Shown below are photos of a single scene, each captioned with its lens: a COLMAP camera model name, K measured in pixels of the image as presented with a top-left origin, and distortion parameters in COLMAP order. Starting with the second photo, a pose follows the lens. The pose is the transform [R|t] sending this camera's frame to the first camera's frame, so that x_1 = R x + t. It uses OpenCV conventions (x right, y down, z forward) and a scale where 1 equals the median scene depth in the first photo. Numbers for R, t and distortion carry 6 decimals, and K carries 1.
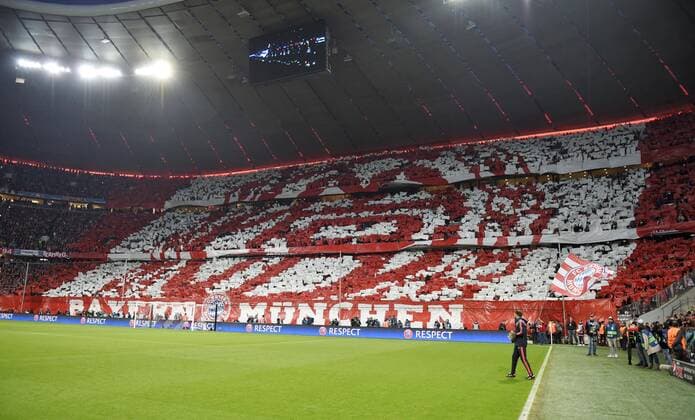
lens RADIAL K [[477.4, 0, 342.0], [0, 477.4, 220.5], [0, 0, 1]] dist [-0.045791, -0.001387]
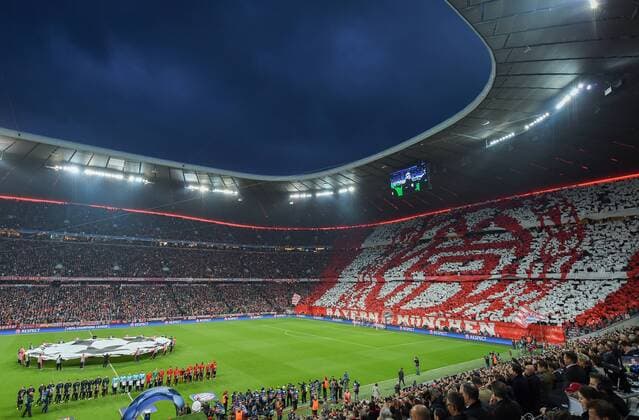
lens RADIAL K [[347.0, 0, 318.8], [0, 347.0, 204.5], [0, 0, 1]] dist [0.004130, -0.002907]
pose [[0.873161, -0.137396, -0.467666, 0.228311], [0.125447, 0.990474, -0.056774, -0.225430], [0.471012, -0.009095, 0.882080, -0.464705]]
